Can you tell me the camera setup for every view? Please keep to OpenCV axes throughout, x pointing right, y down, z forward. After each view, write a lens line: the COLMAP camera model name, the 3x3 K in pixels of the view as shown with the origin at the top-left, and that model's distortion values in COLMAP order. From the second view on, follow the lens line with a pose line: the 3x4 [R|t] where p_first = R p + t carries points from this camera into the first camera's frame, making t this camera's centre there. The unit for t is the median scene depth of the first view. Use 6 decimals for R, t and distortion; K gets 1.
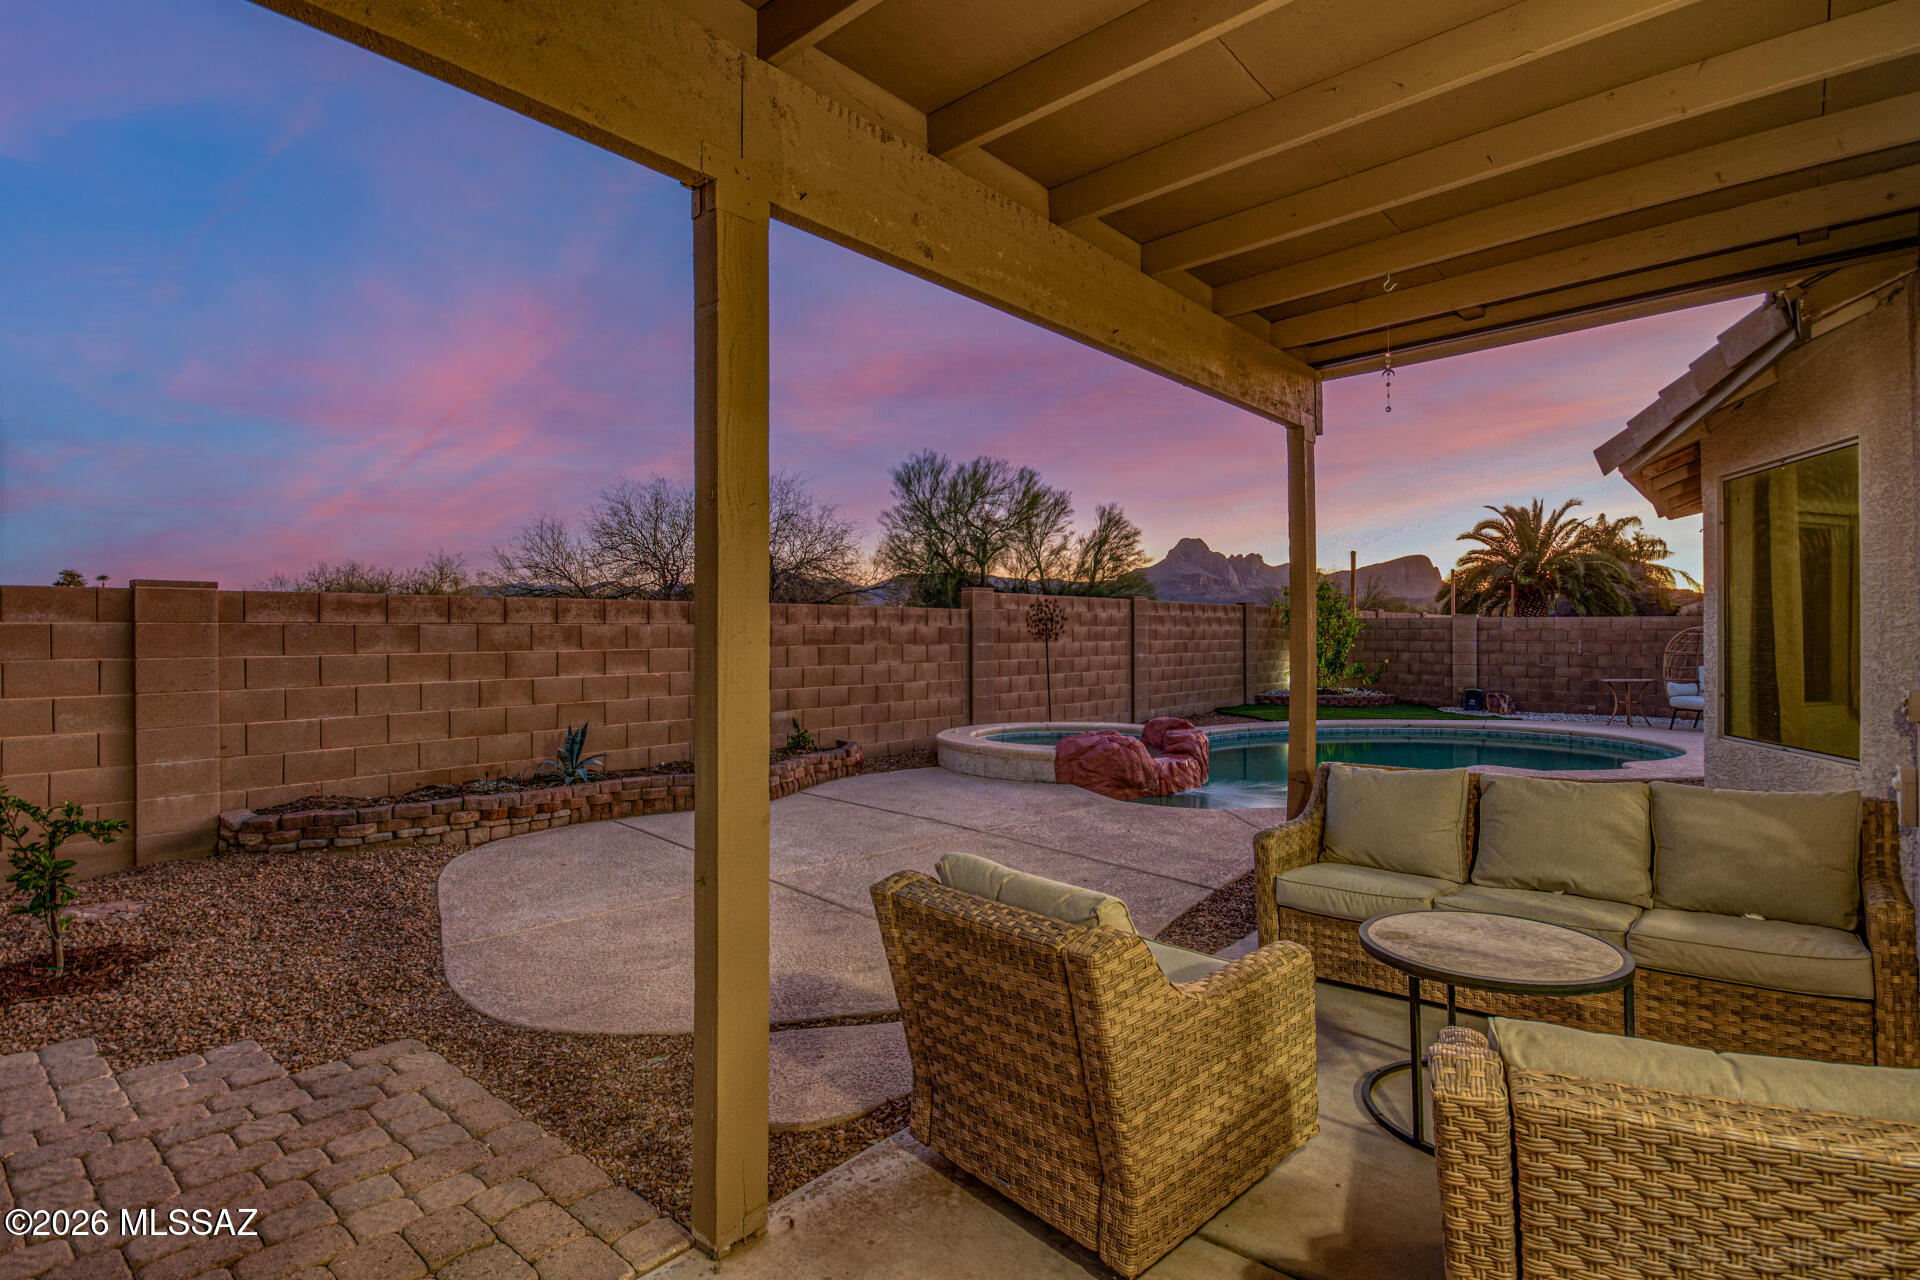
lens RADIAL K [[908.2, 0, 989.7], [0, 908.2, 647.9], [0, 0, 1]] dist [0.002856, 0.000285]
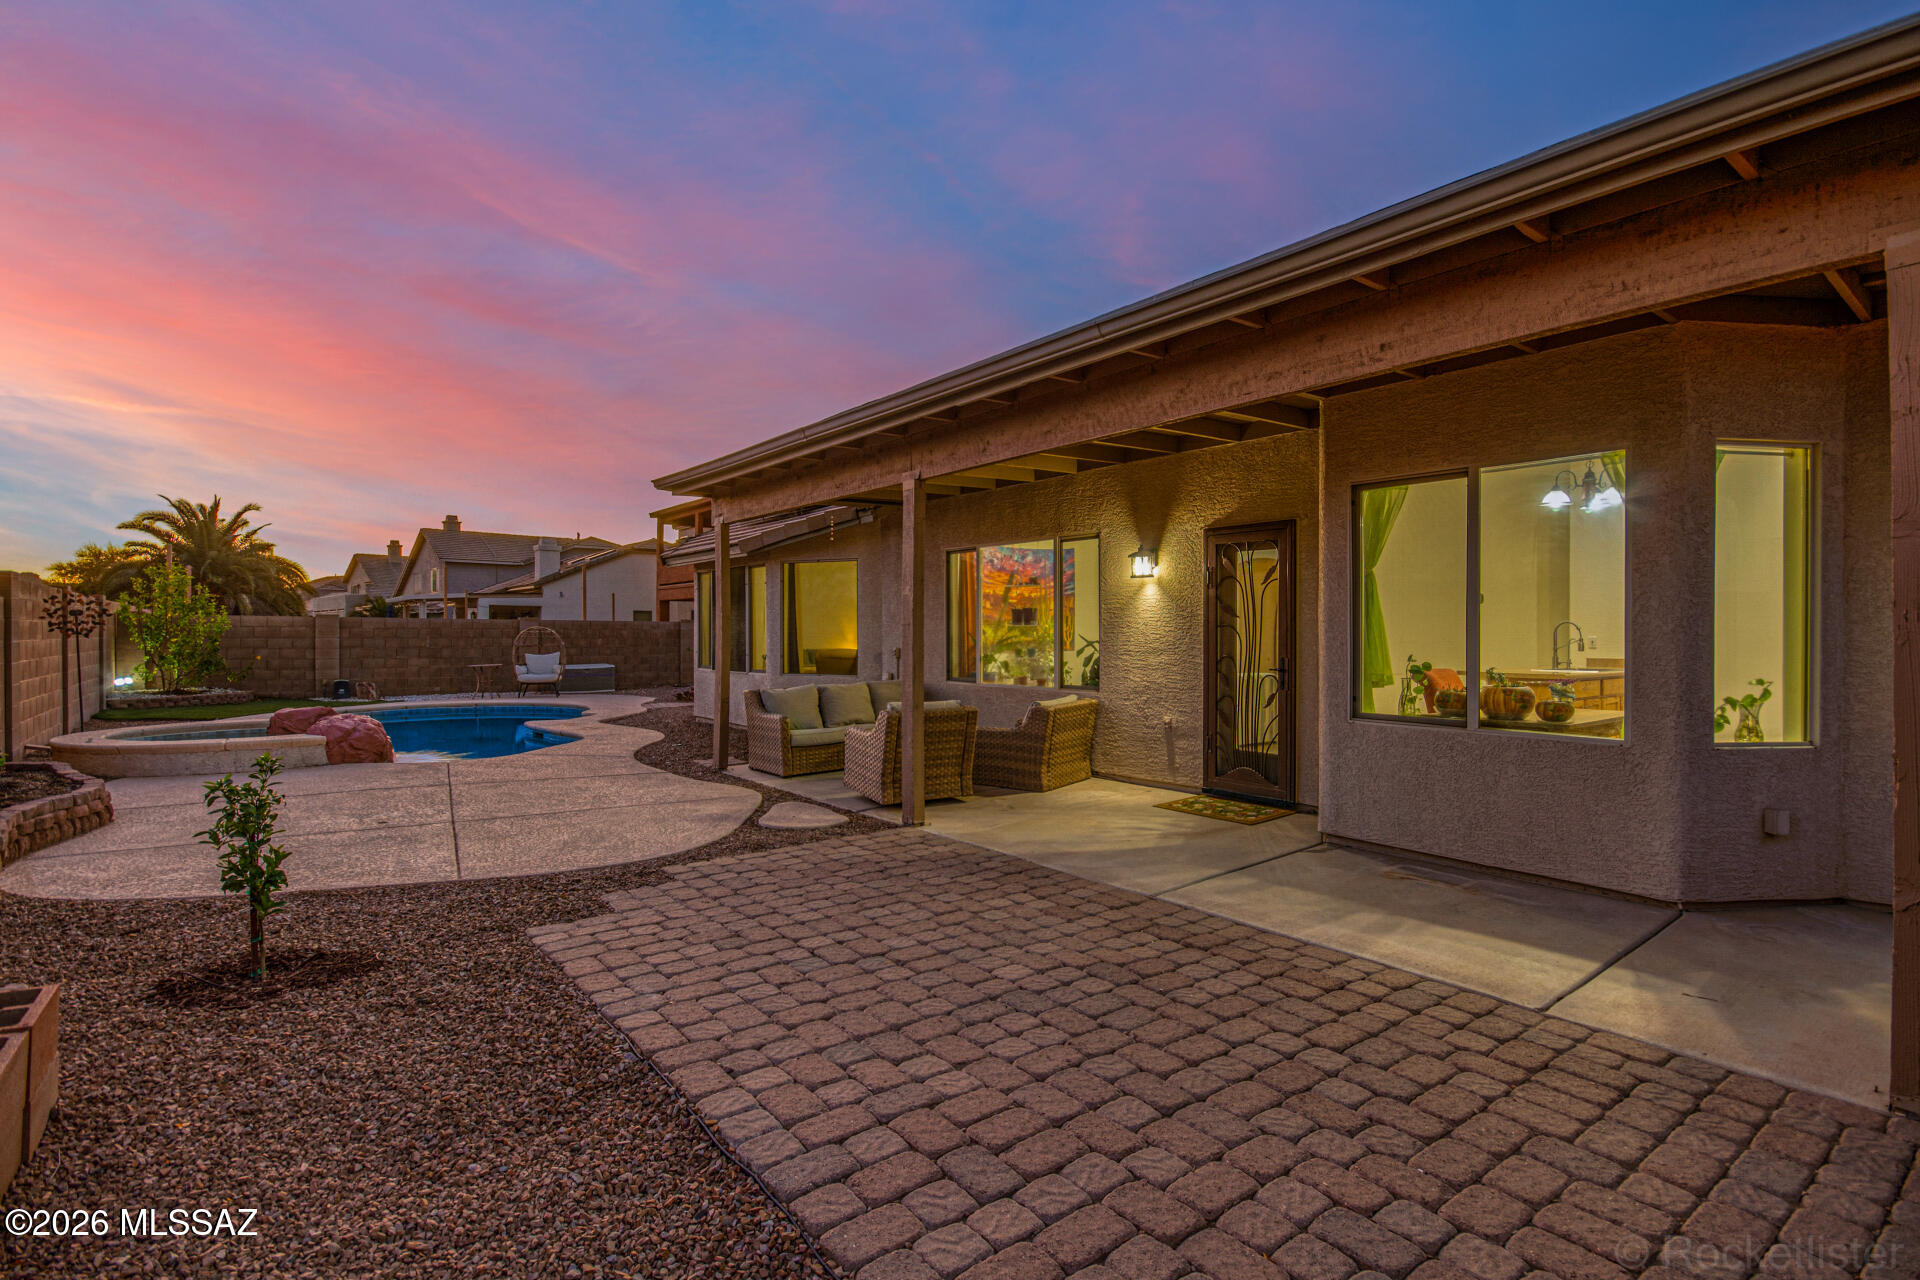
lens RADIAL K [[868.9, 0, 960.0], [0, 868.9, 640.0], [0, 0, 1]] dist [0.008855, -0.000045]
pose [[0.198002, -0.004264, 0.980192, -0.364682], [0.013742, 0.999904, 0.001574, 0.004041], [-0.980105, 0.013159, 0.198042, 0.025687]]
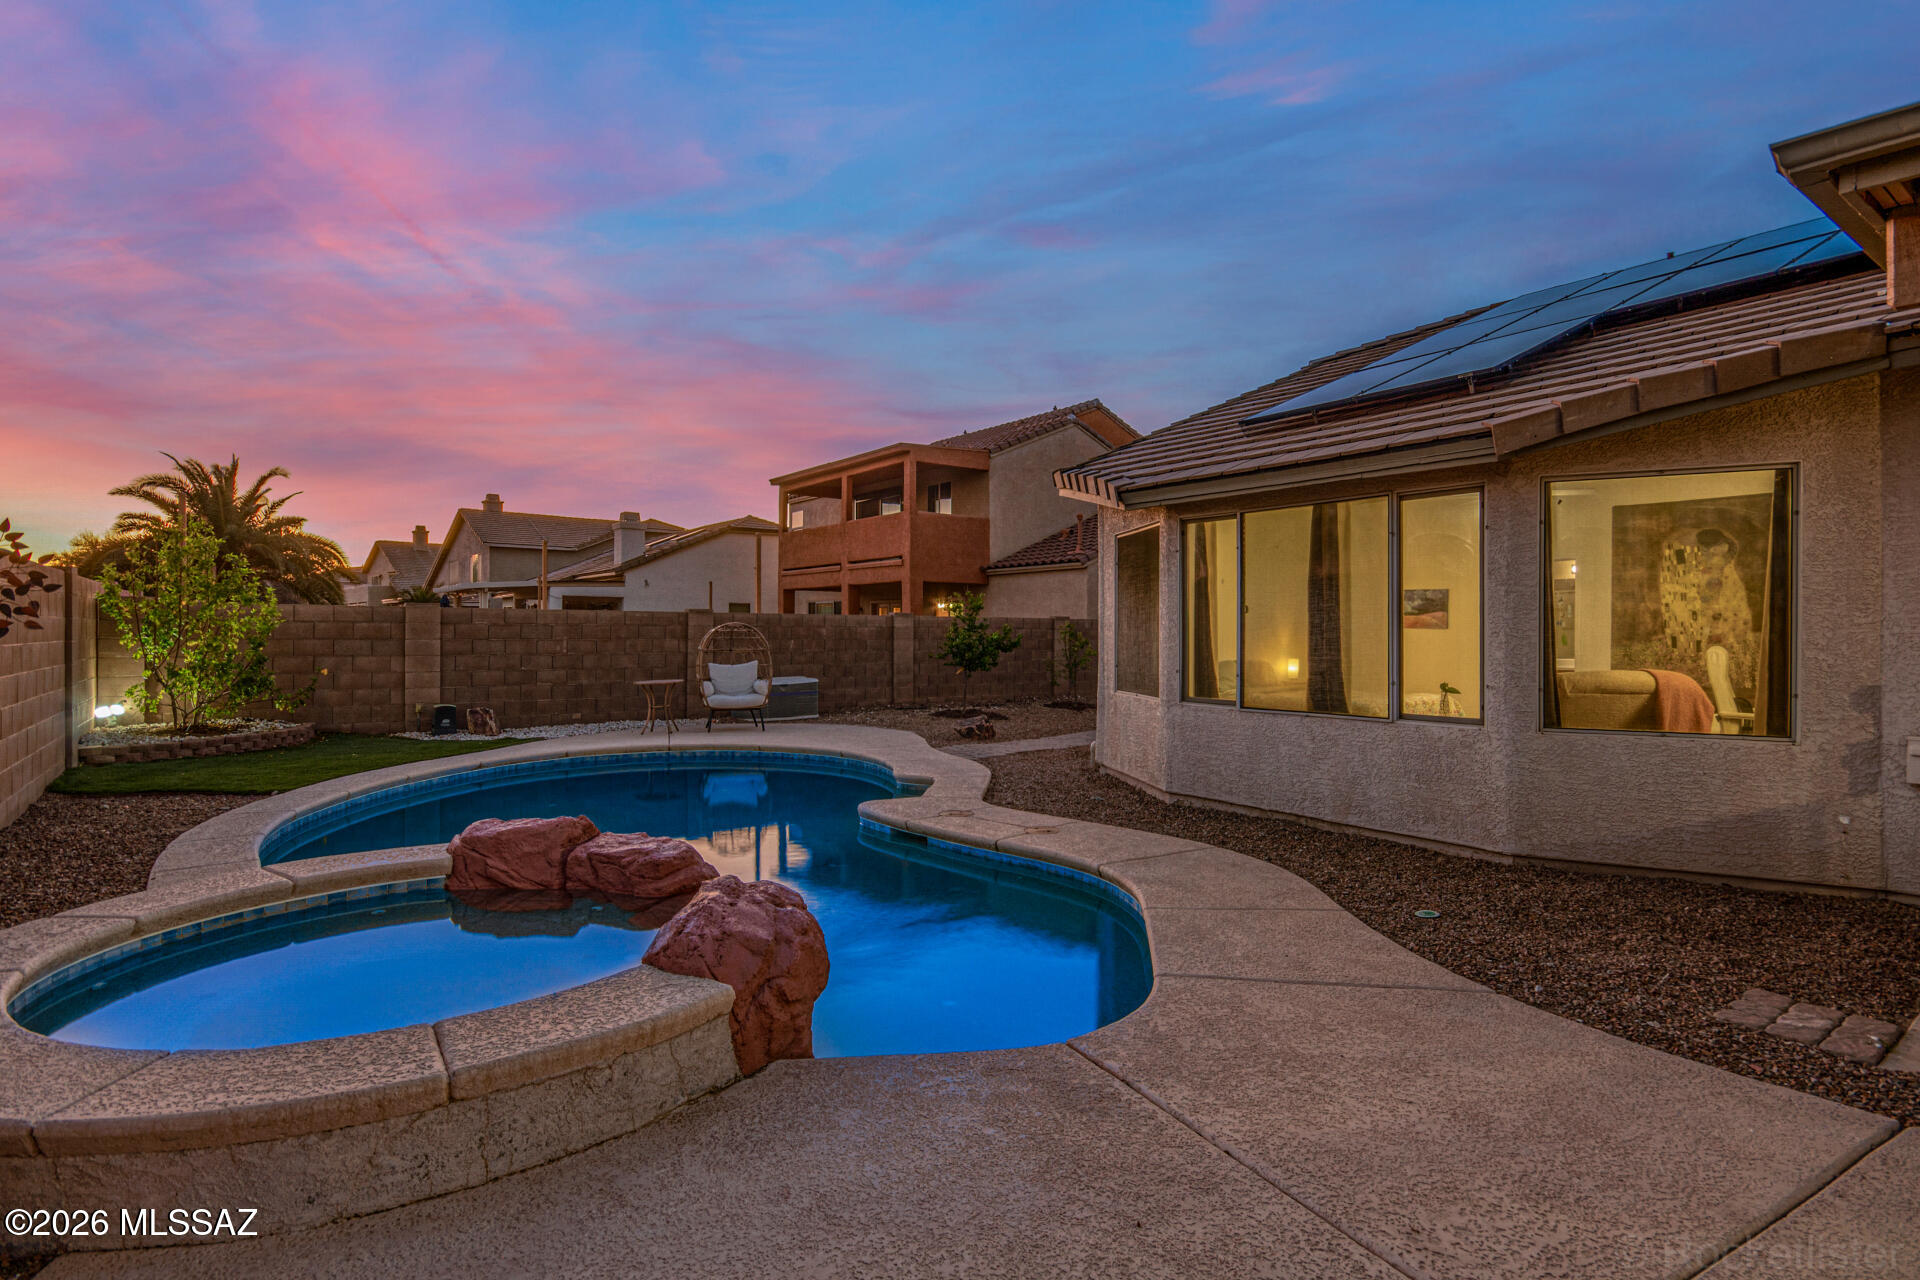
lens RADIAL K [[929.2, 0, 987.2], [0, 929.2, 638.2], [0, 0, 1]] dist [0.010499, 0.000859]
pose [[0.215193, -0.004875, 0.976559, -0.101643], [0.012184, 0.999923, 0.002307, -0.004448], [-0.976495, 0.011402, 0.215236, 0.392496]]
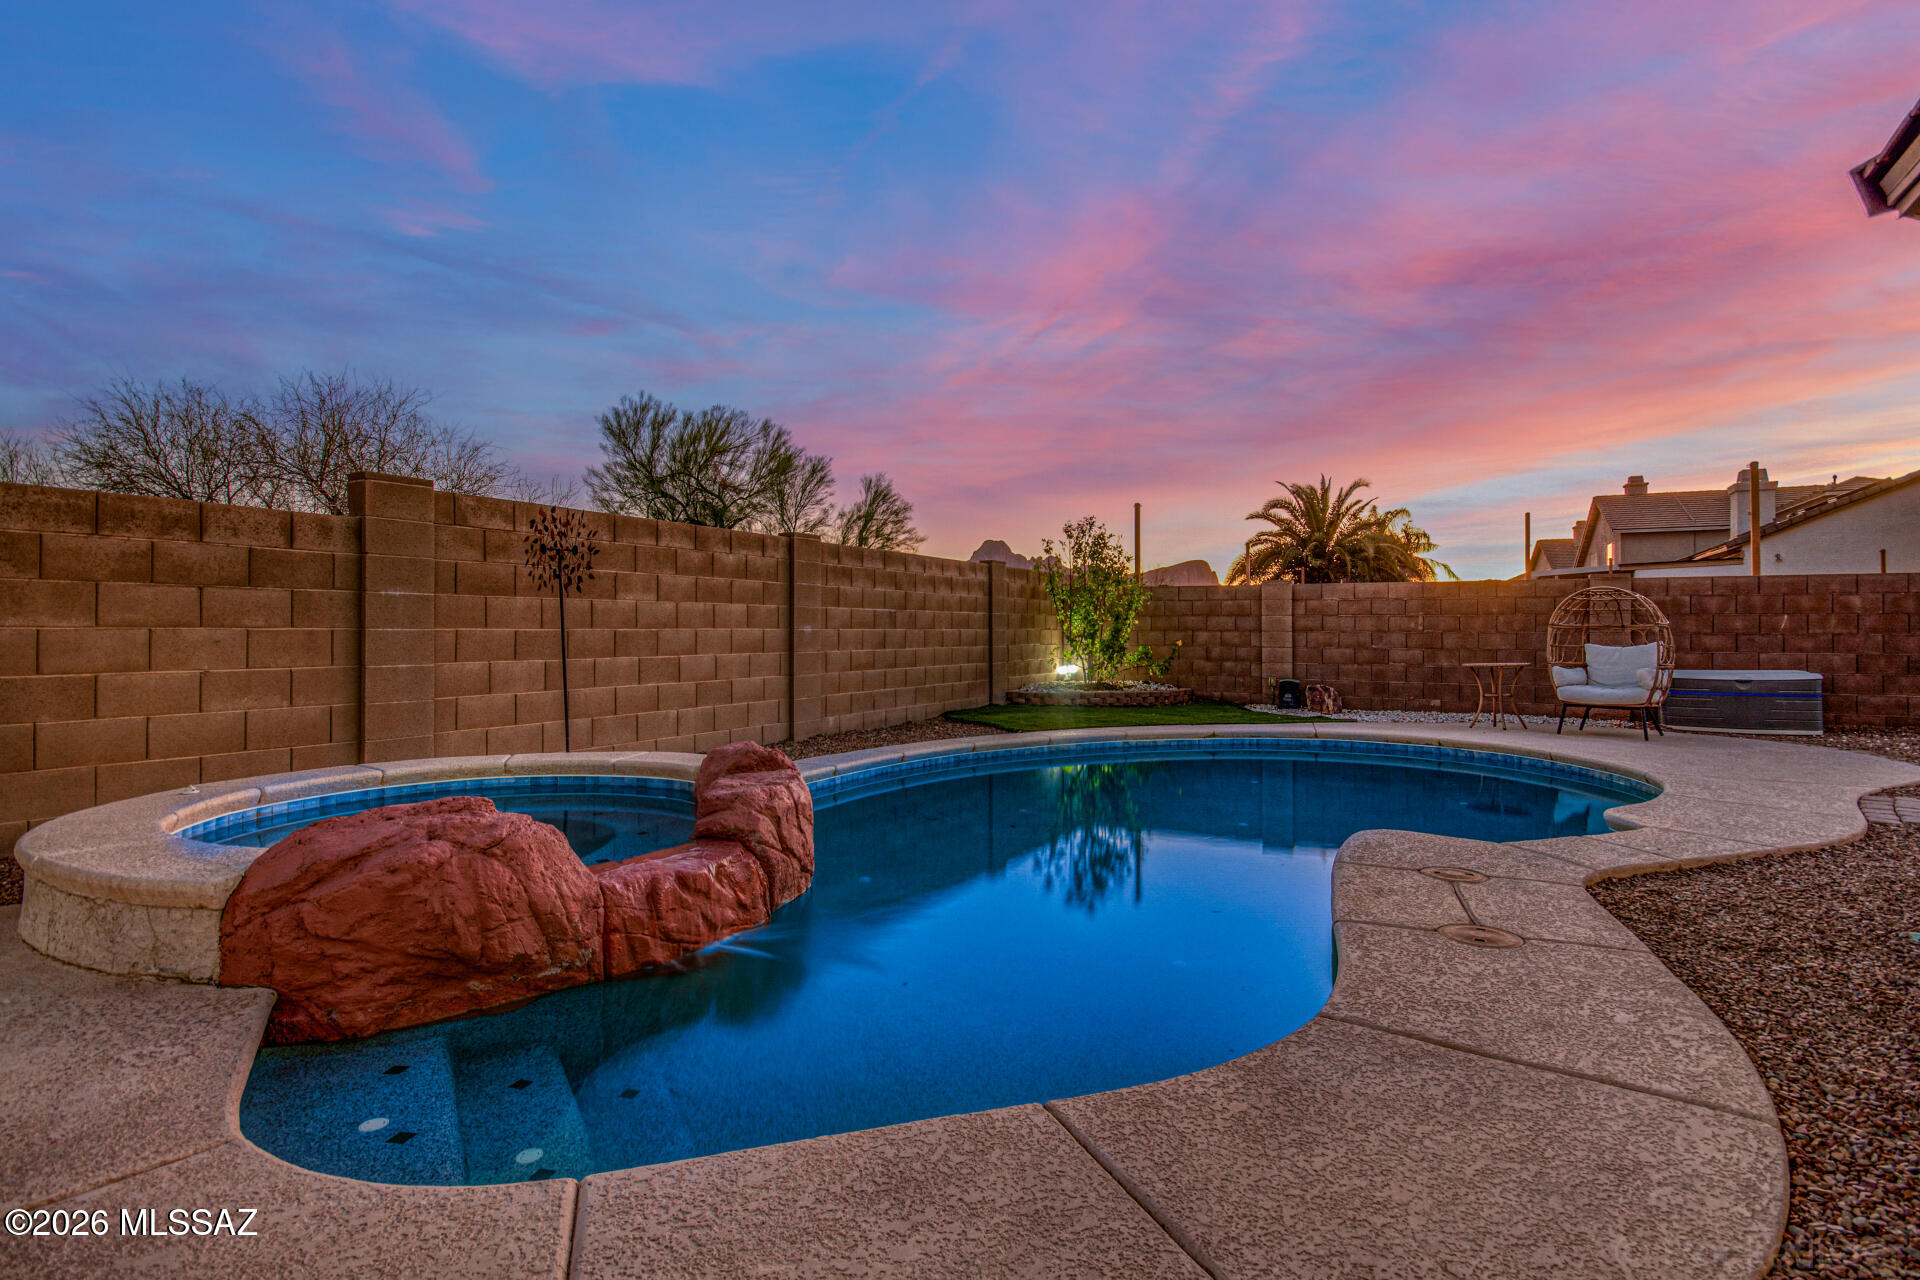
lens RADIAL K [[929.2, 0, 987.2], [0, 929.2, 638.2], [0, 0, 1]] dist [0.010499, 0.000859]
pose [[0.976900, -0.000722, 0.213697, 0.124434], [0.002371, 0.999969, -0.007457, 0.015773], [-0.213685, 0.007792, 0.976872, 0.298288]]
